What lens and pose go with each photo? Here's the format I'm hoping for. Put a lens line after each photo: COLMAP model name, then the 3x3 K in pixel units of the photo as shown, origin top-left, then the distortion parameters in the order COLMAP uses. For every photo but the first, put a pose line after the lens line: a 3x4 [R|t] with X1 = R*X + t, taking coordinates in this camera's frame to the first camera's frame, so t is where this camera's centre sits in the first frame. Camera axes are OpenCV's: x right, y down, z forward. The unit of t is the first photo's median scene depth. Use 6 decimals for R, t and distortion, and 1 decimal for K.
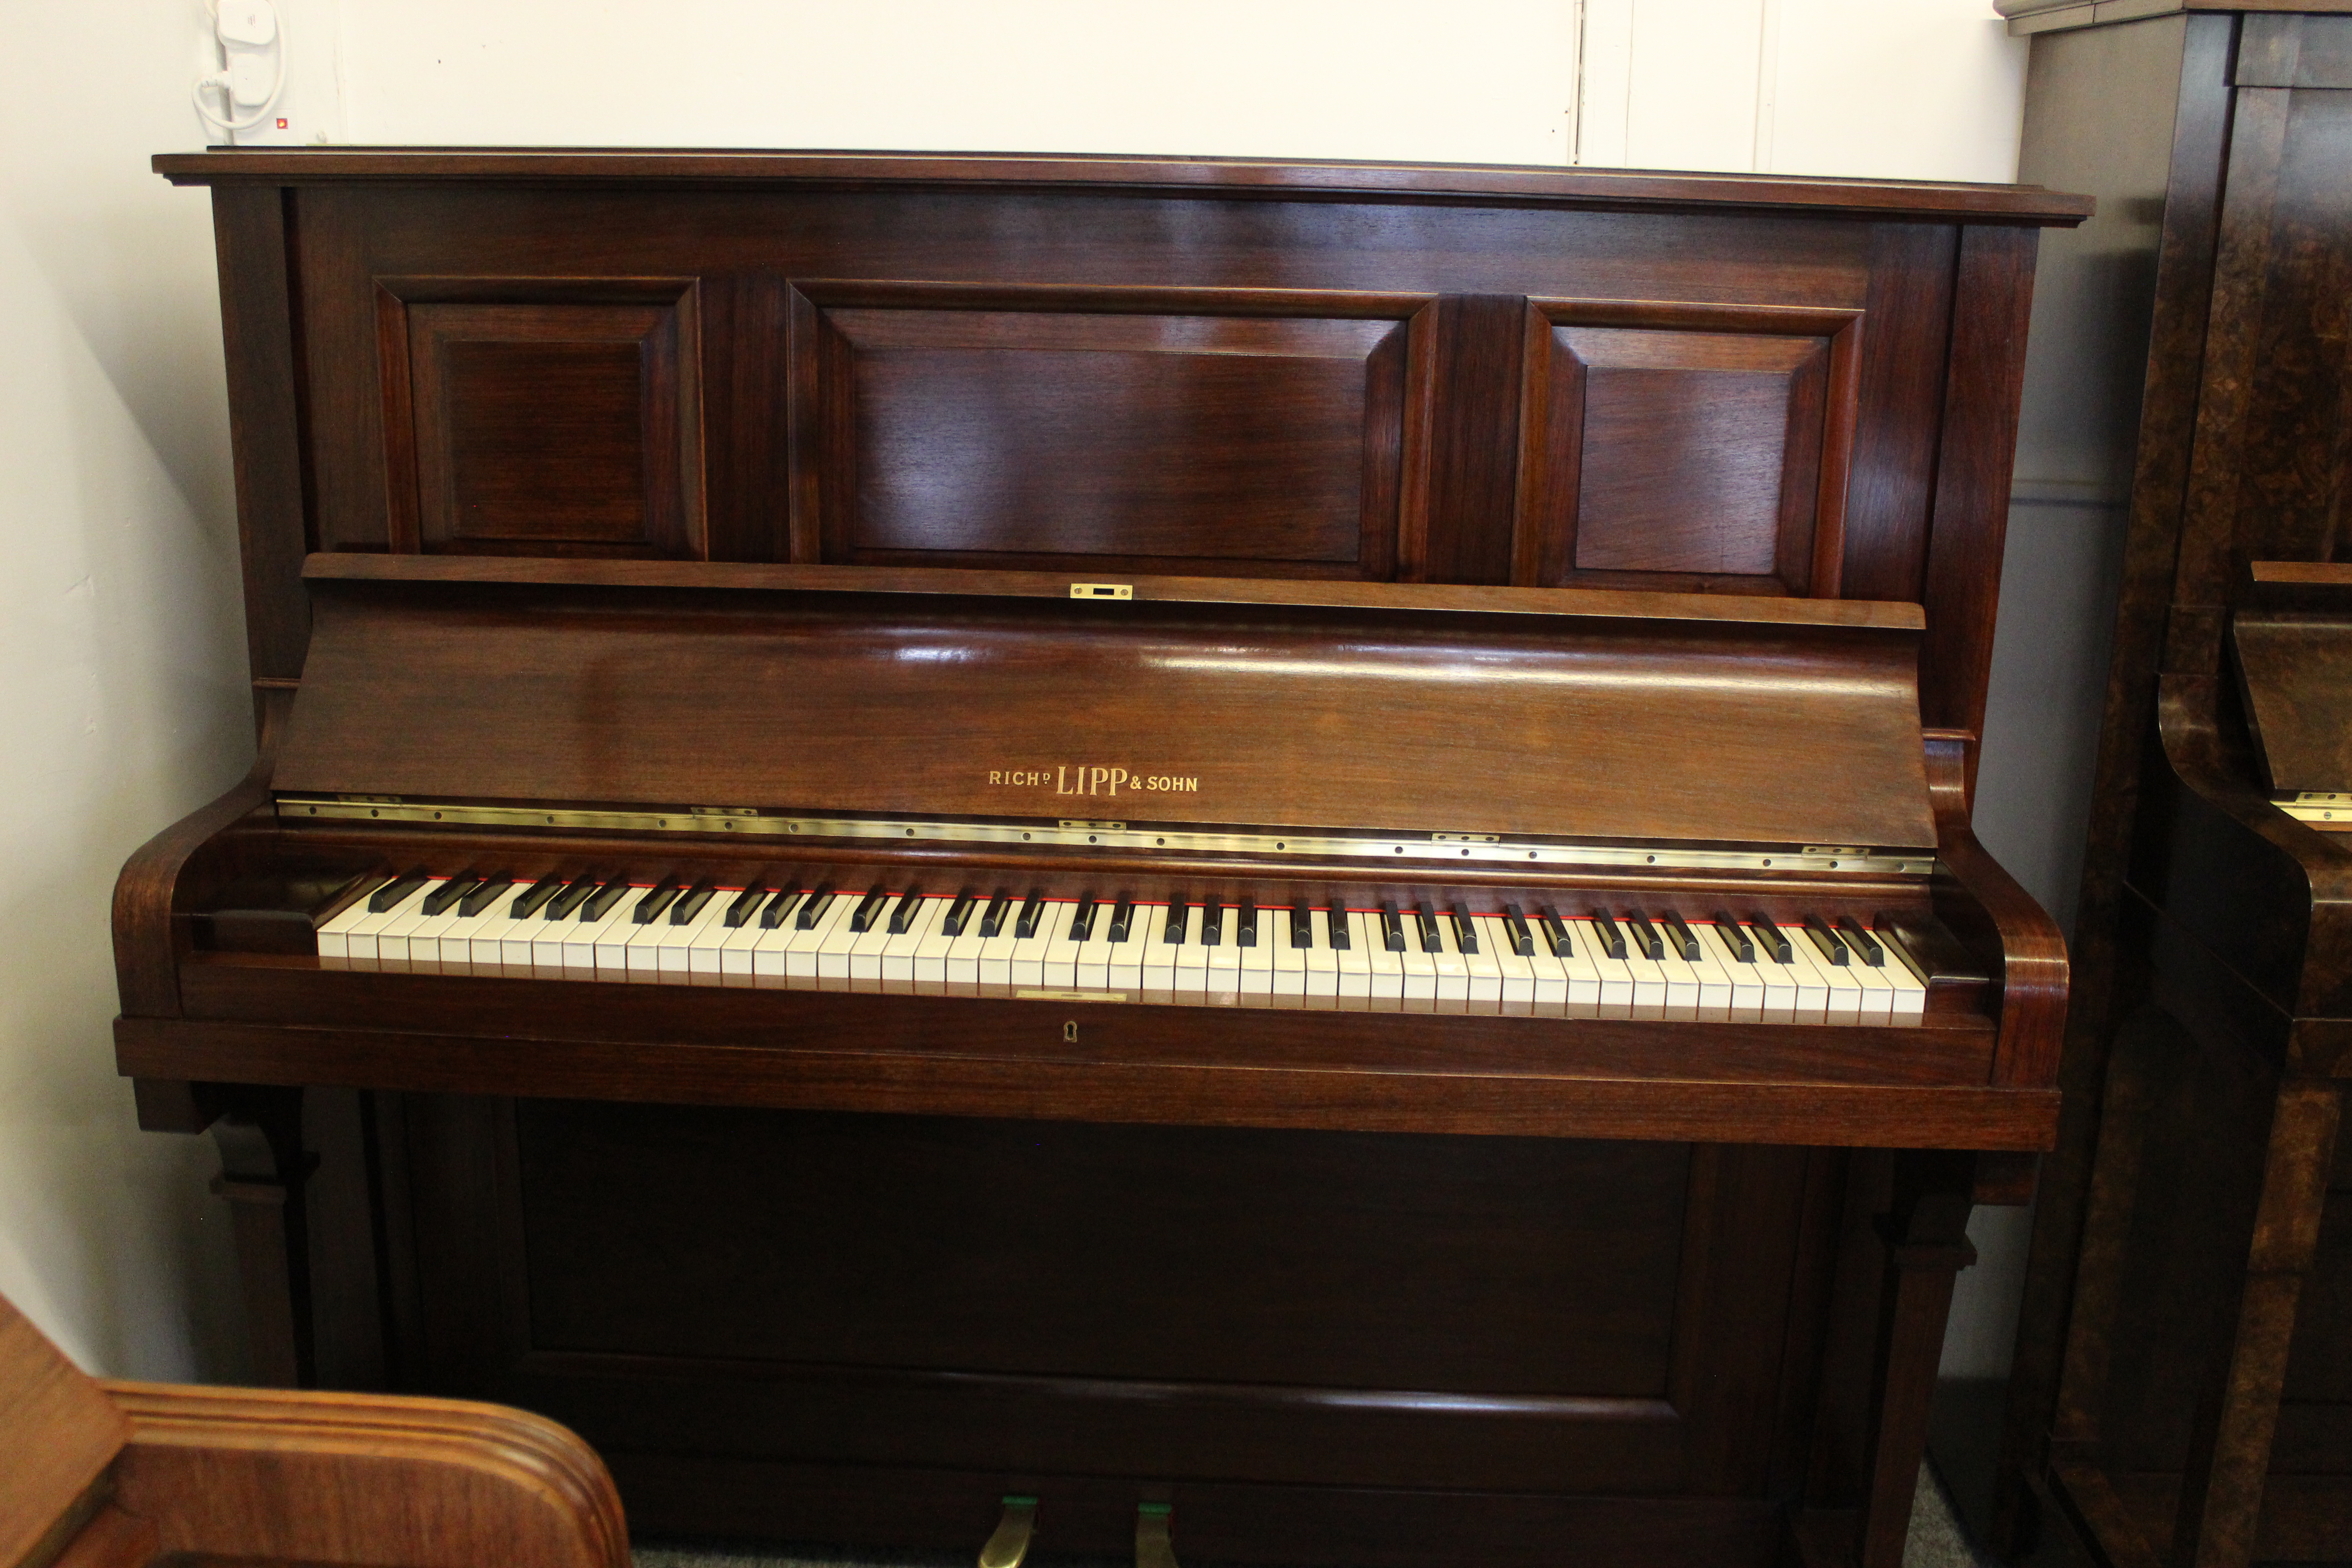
lens RADIAL K [[2265.8, 0, 1176.0], [0, 2265.8, 784.0], [0, 0, 1]] dist [-0.162016, 0.179104]
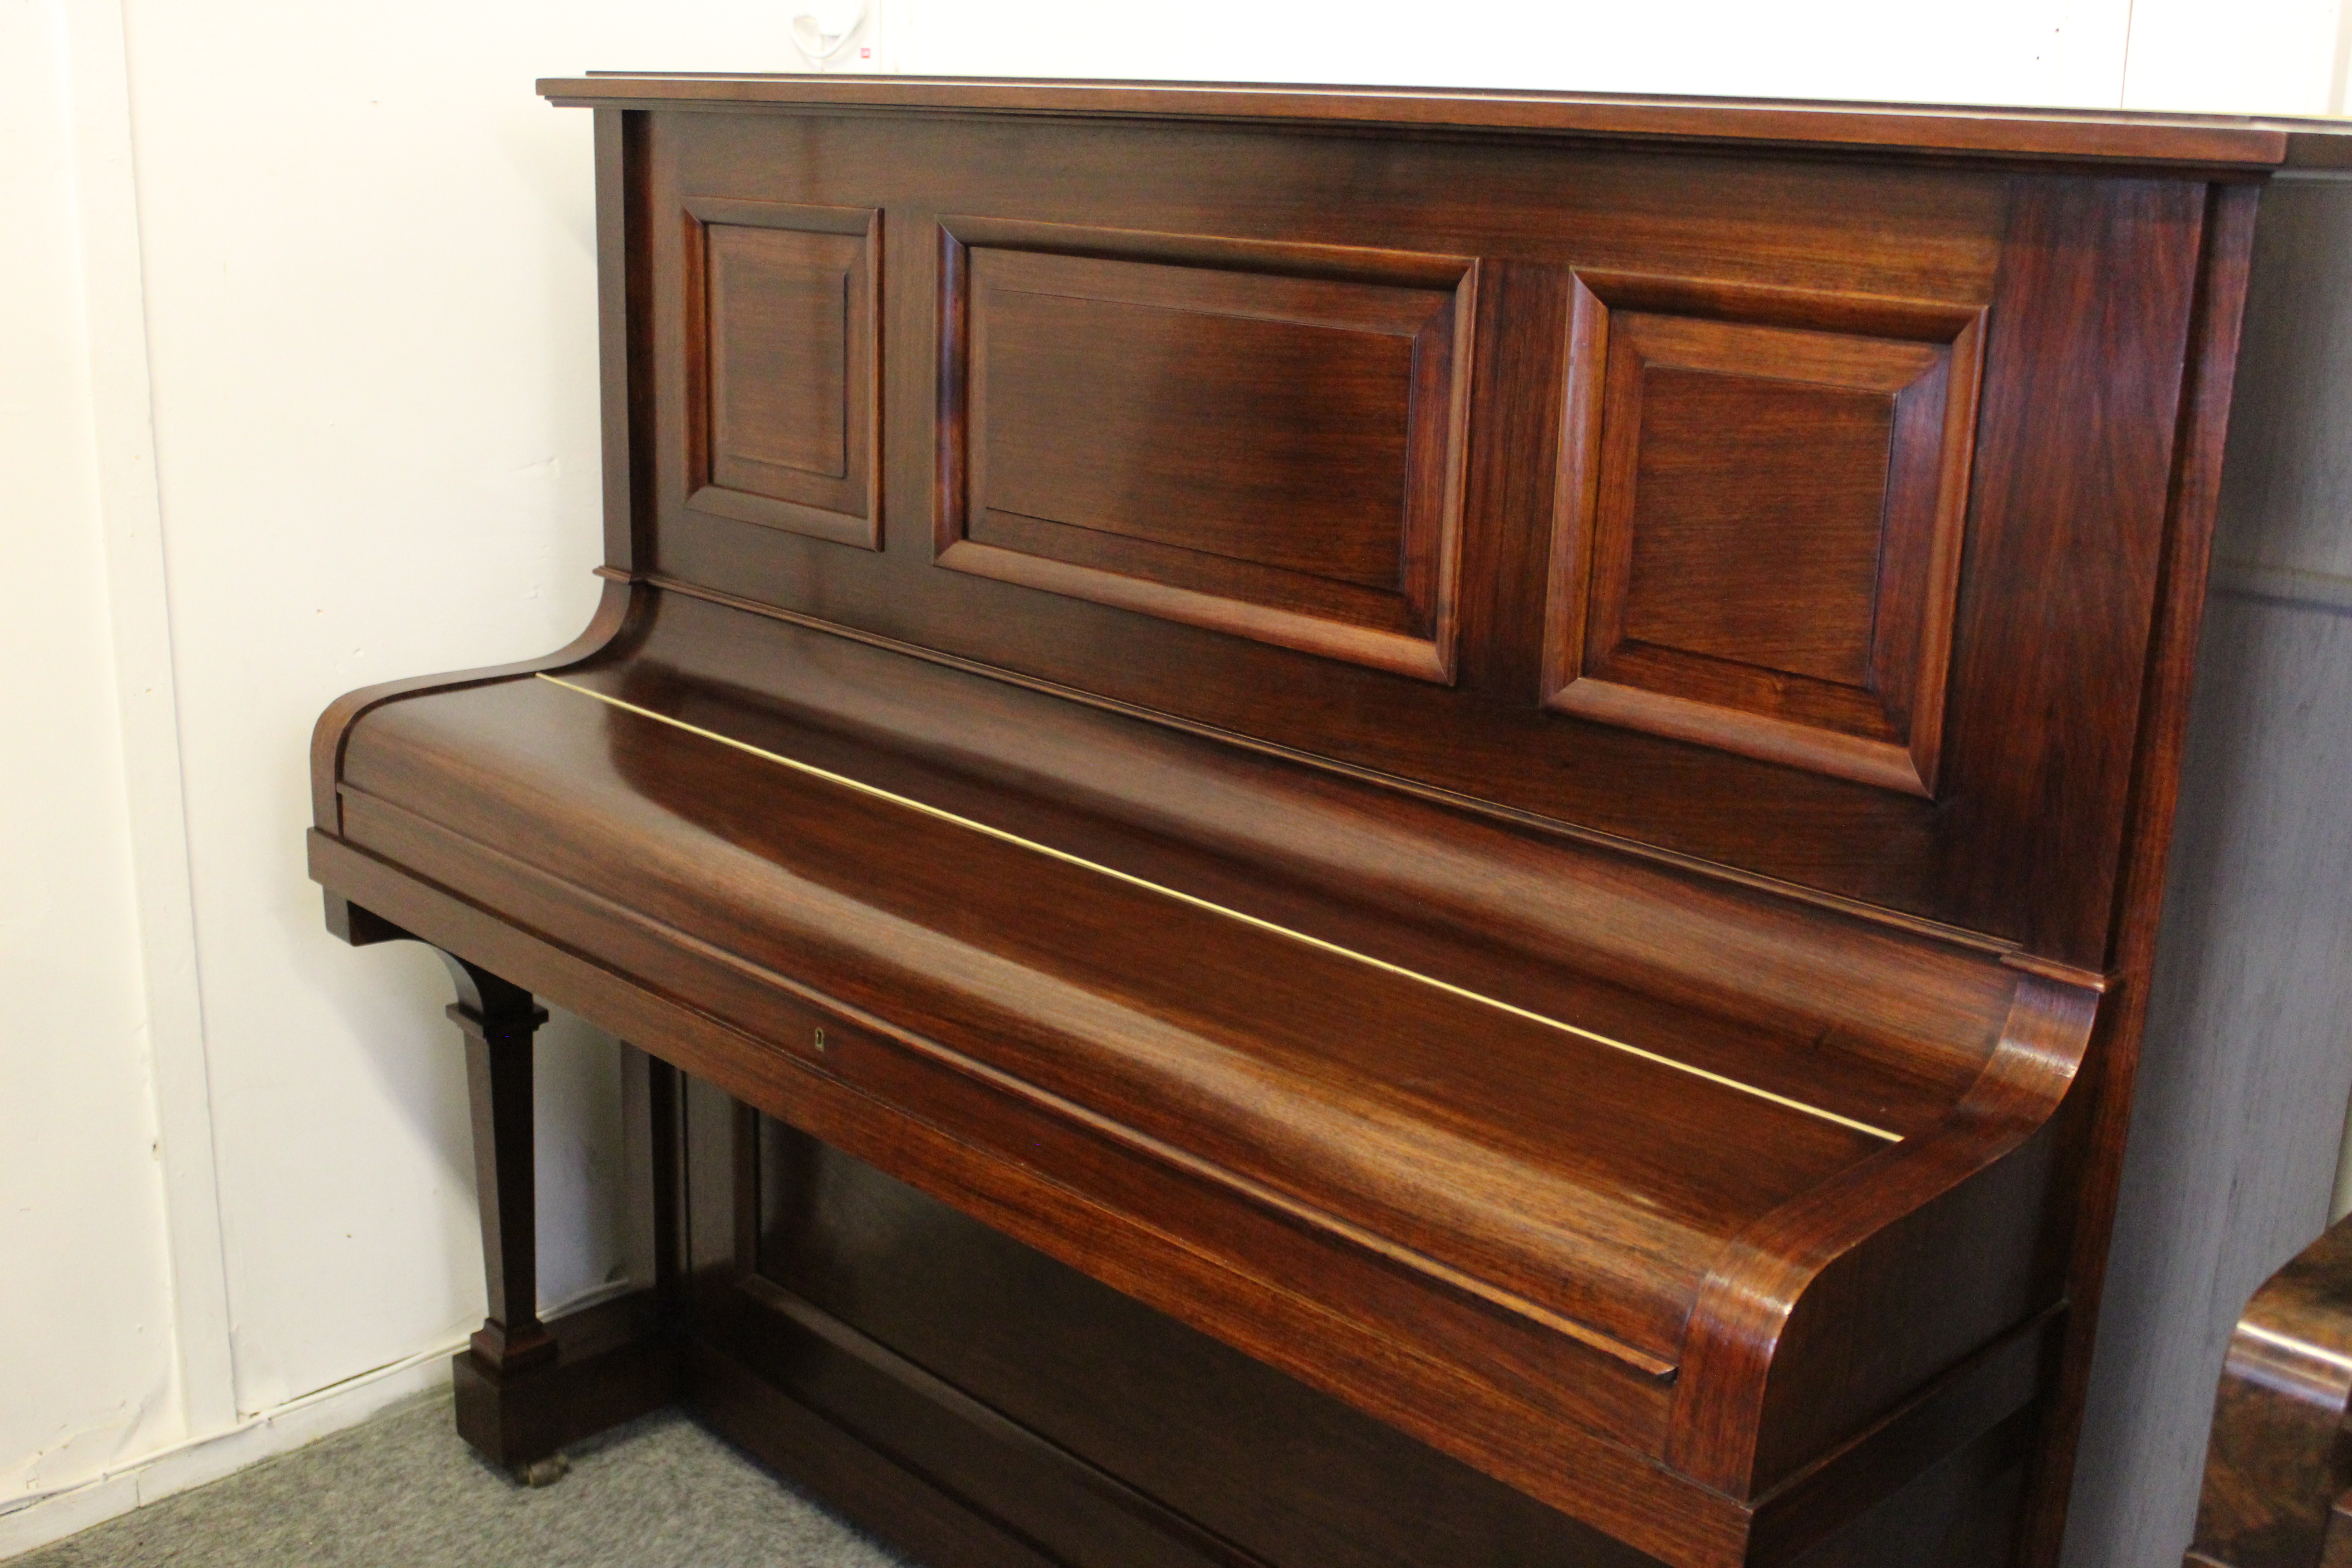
lens RADIAL K [[2510.6, 0, 1176.0], [0, 2510.6, 784.0], [0, 0, 1]] dist [-0.128094, 0.166874]
pose [[0.731296, 0.180153, -0.657838, 0.634473], [-0.193961, 0.979595, 0.052649, -0.065041], [0.653900, 0.089093, 0.751317, 0.297622]]
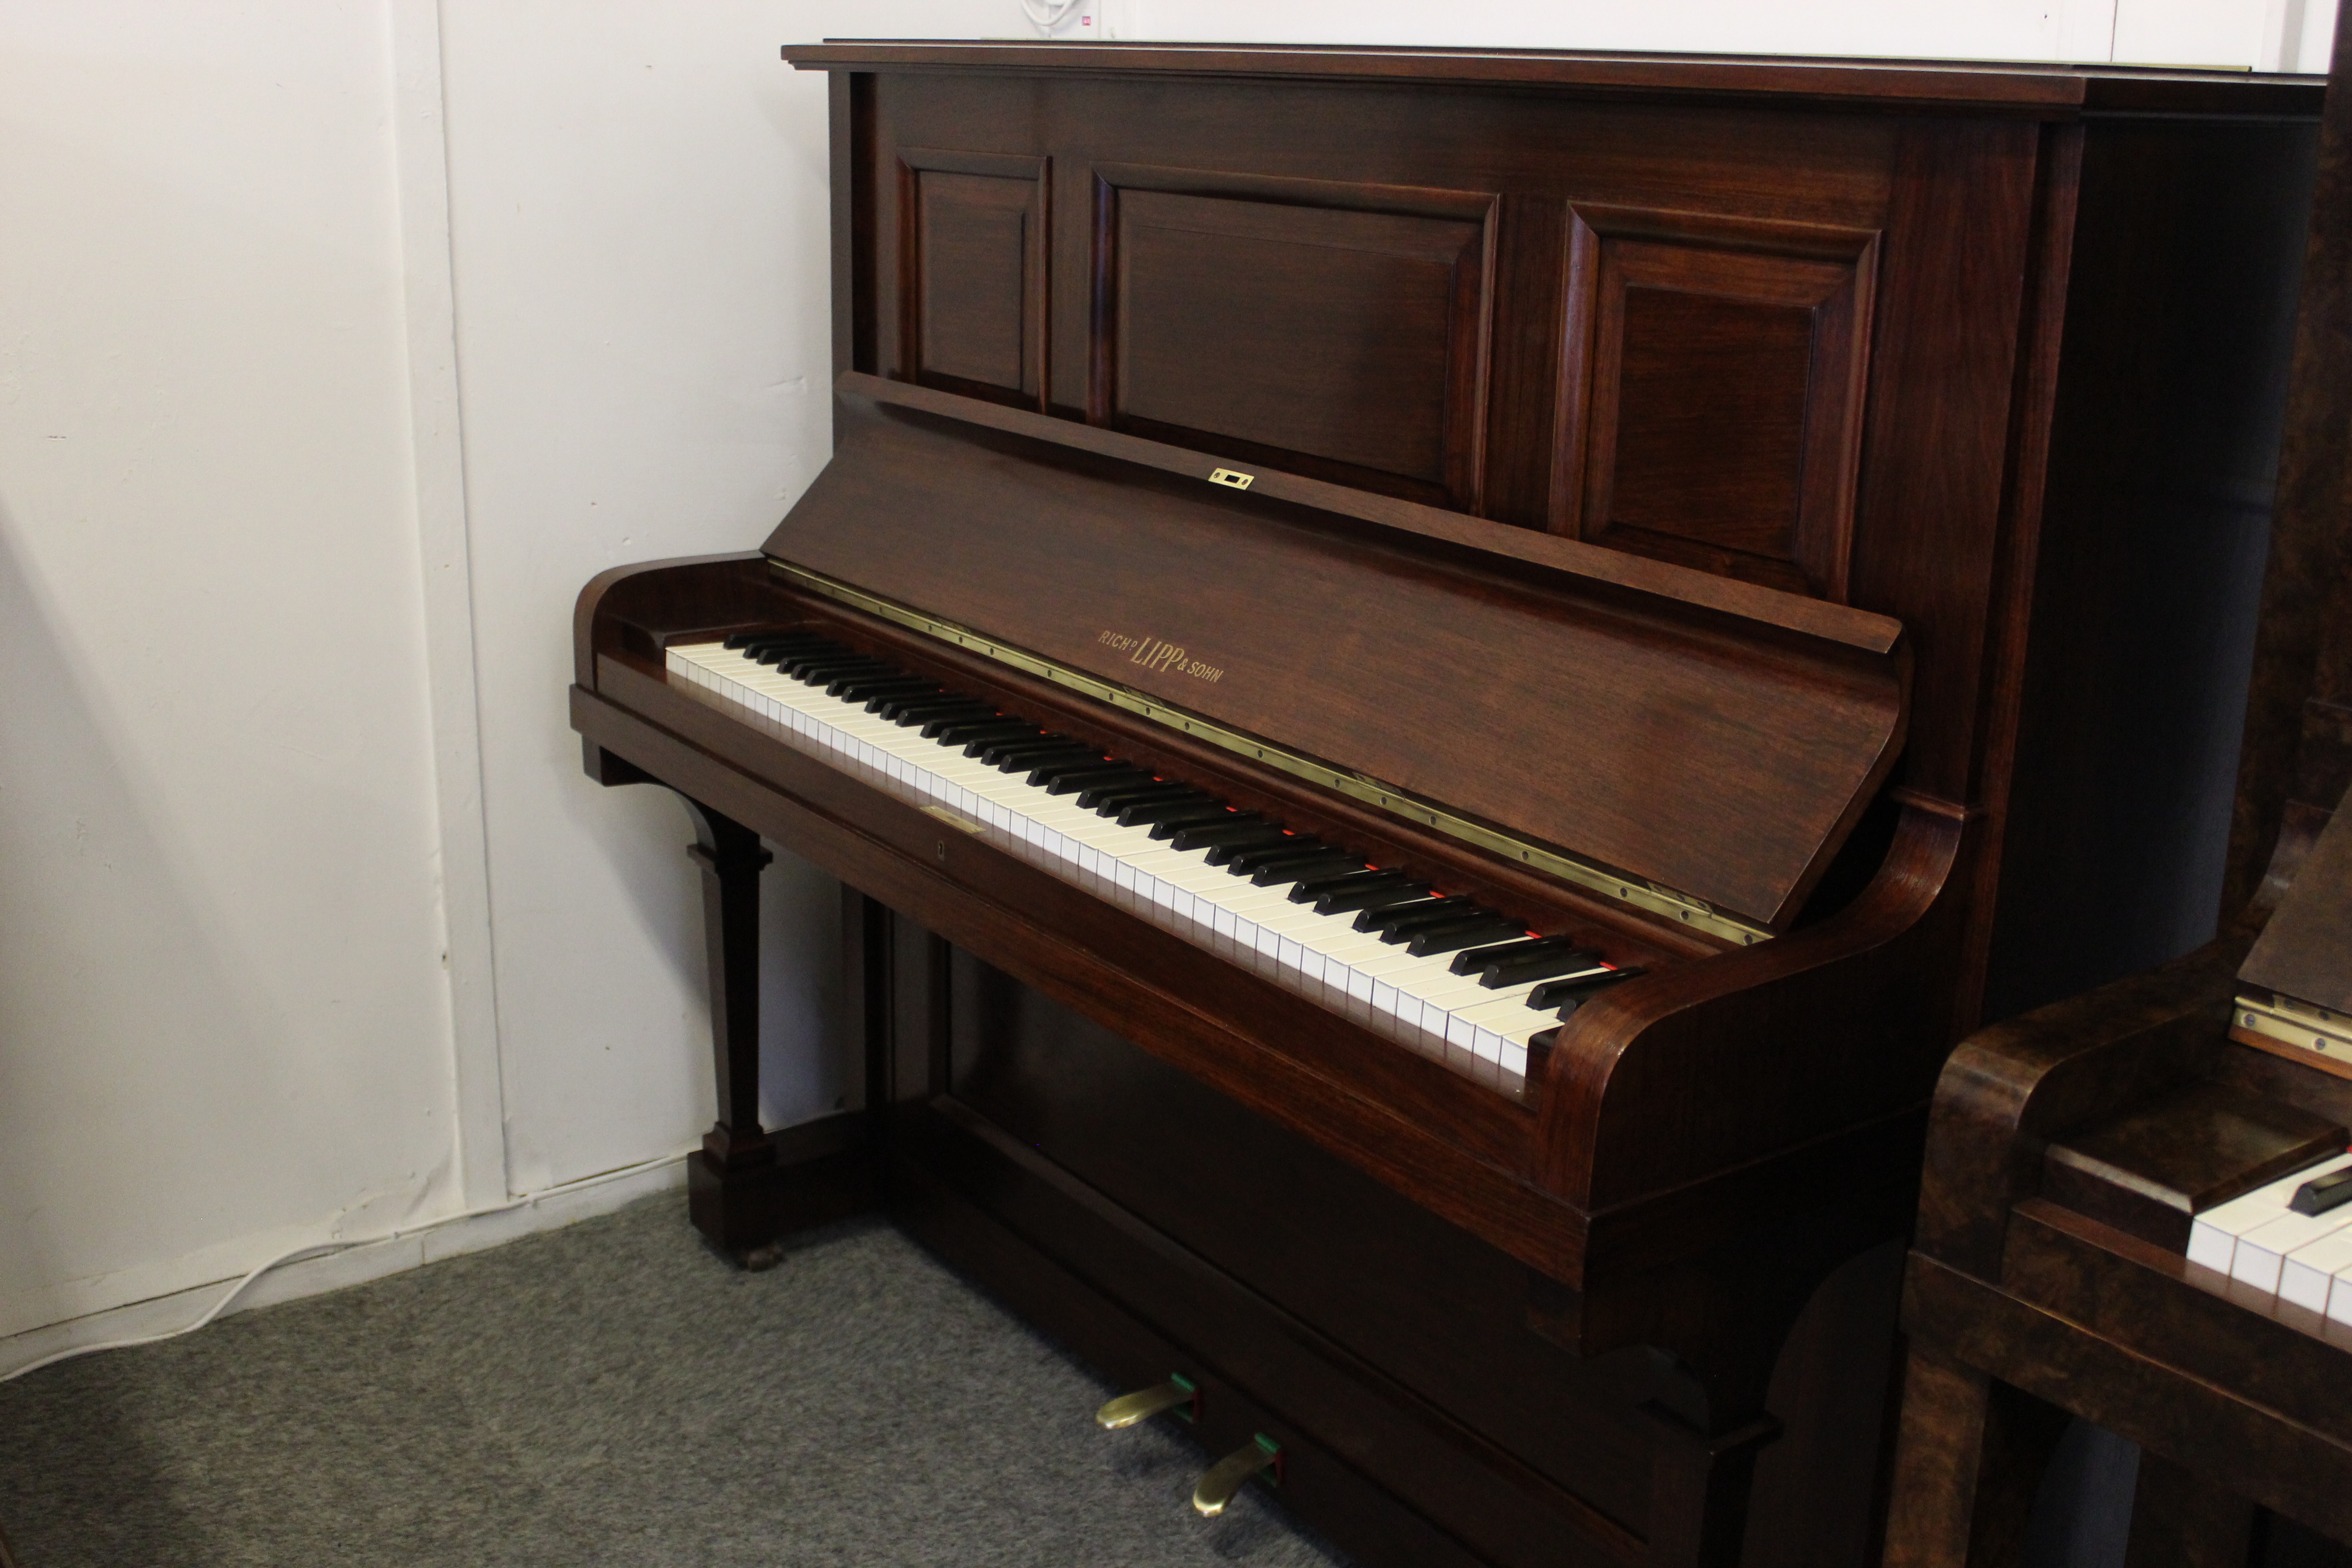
lens RADIAL K [[2510.6, 0, 1176.0], [0, 2510.6, 784.0], [0, 0, 1]] dist [-0.128094, 0.166874]
pose [[0.618074, 0.212354, -0.756896, 0.838793], [-0.215985, 0.971643, 0.096232, -0.055597], [0.755867, 0.104000, 0.646412, 0.275255]]
